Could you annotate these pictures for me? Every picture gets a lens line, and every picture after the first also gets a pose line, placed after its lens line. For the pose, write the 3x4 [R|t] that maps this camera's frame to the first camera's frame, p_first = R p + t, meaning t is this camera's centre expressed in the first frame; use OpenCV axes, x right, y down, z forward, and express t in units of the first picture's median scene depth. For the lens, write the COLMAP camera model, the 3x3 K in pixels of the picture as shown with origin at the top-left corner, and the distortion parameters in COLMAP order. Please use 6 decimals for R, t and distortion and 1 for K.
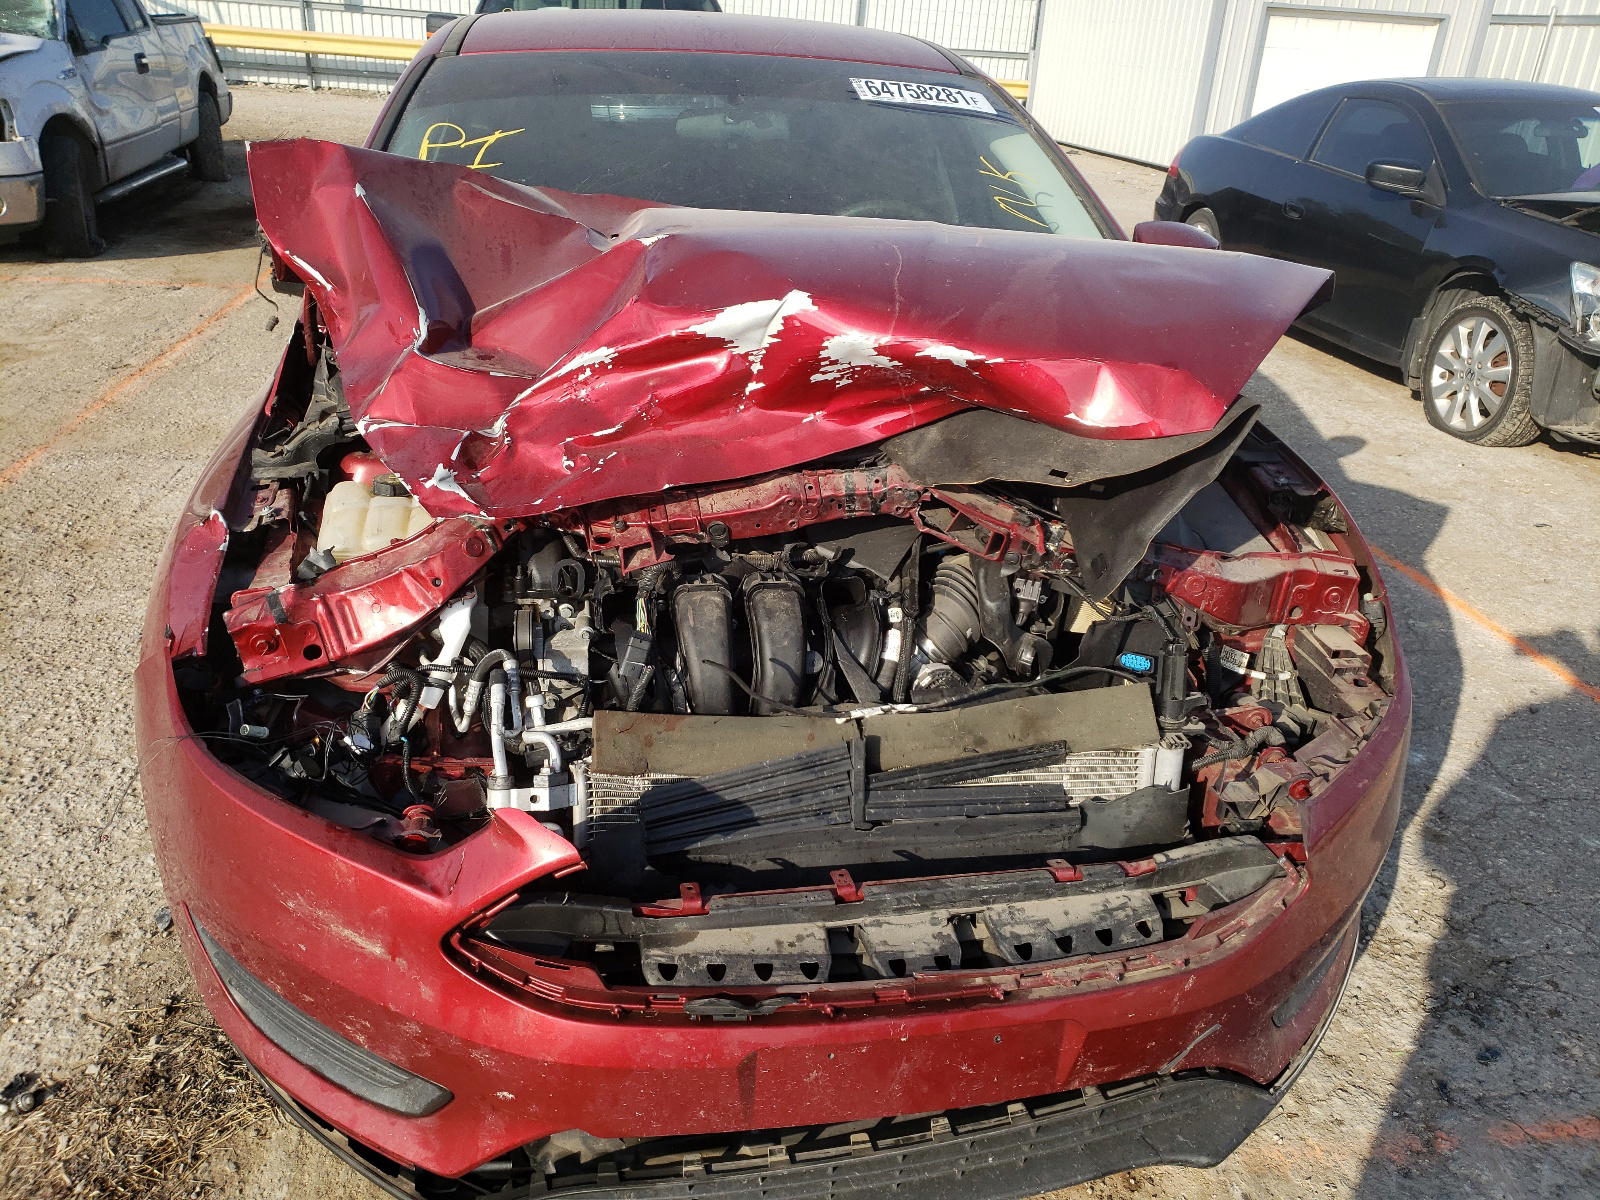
lens RADIAL K [[1207.7, 0, 798.6], [0, 1207.7, 615.3], [0, 0, 1]] dist [0.037045, 0.001028]
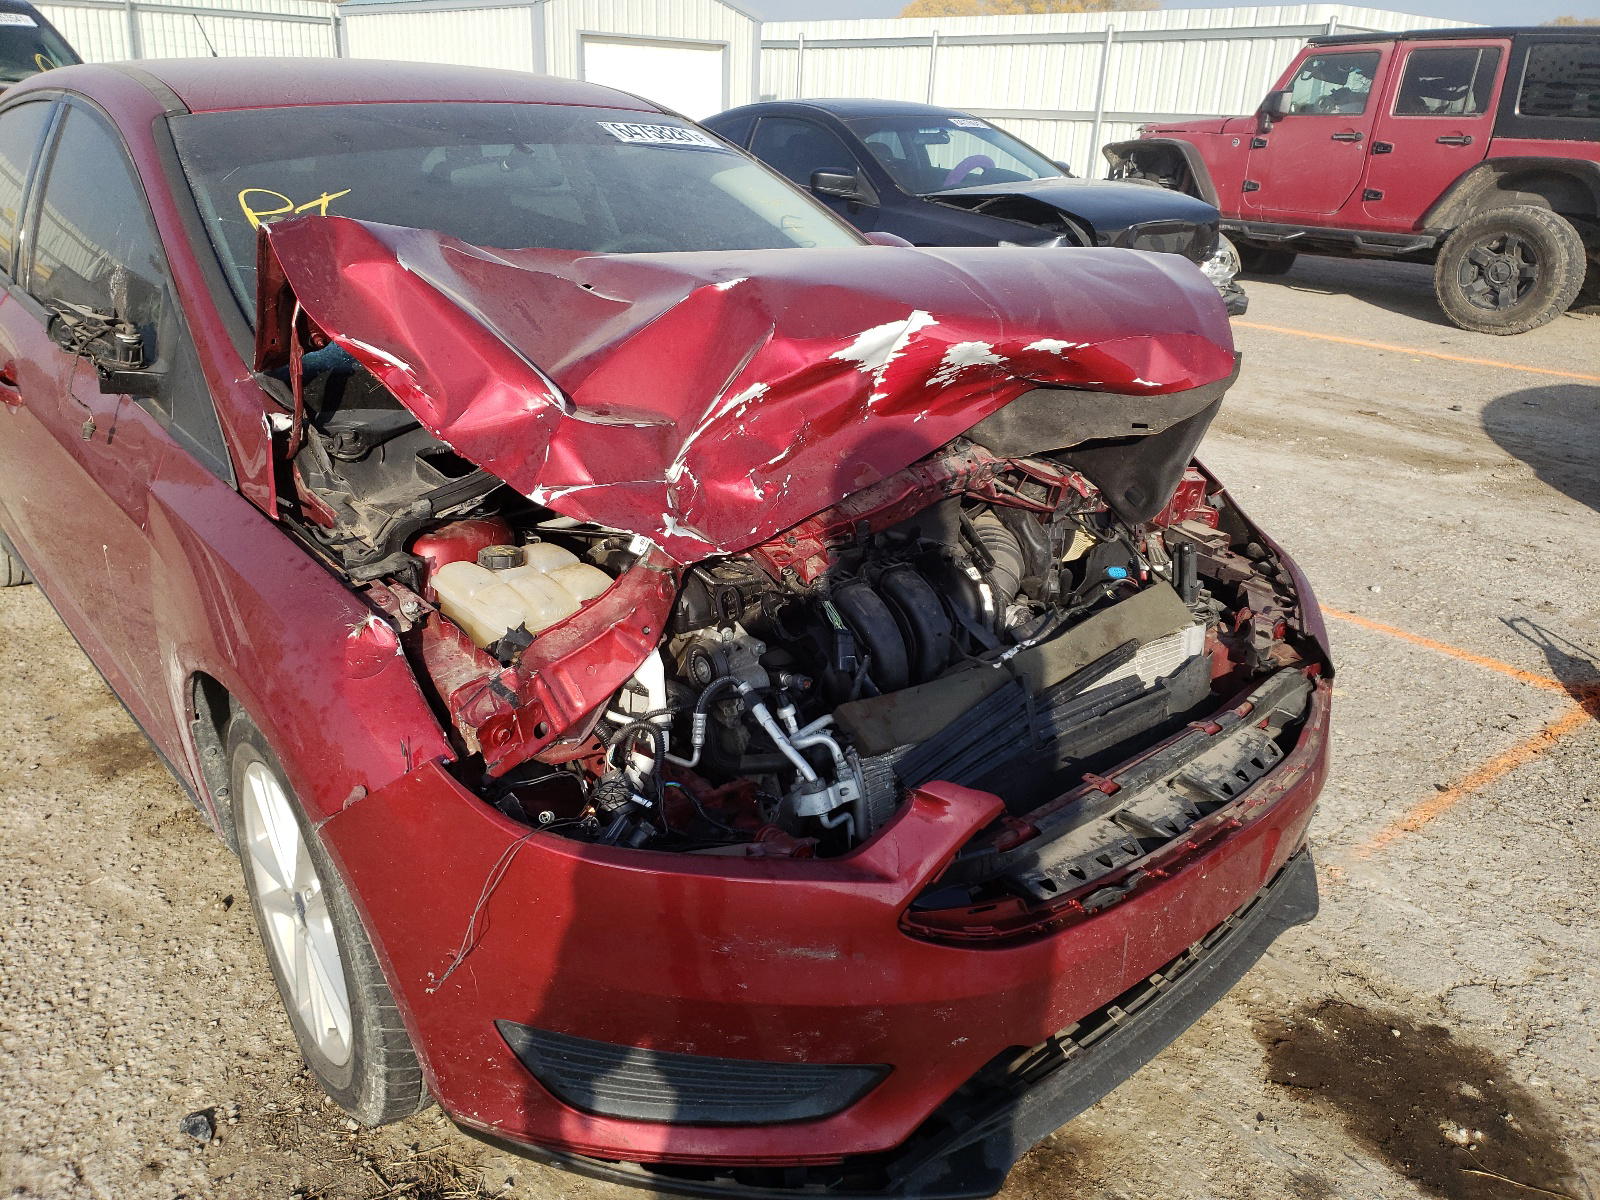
lens RADIAL K [[1204.4, 0, 799.0], [0, 1204.4, 585.3], [0, 0, 1]] dist [0.047331, -0.002882]
pose [[0.868408, -0.215030, 0.446799, -0.657097], [0.230478, 0.972867, 0.020247, -0.057817], [-0.439030, 0.085395, 0.894405, 0.028218]]
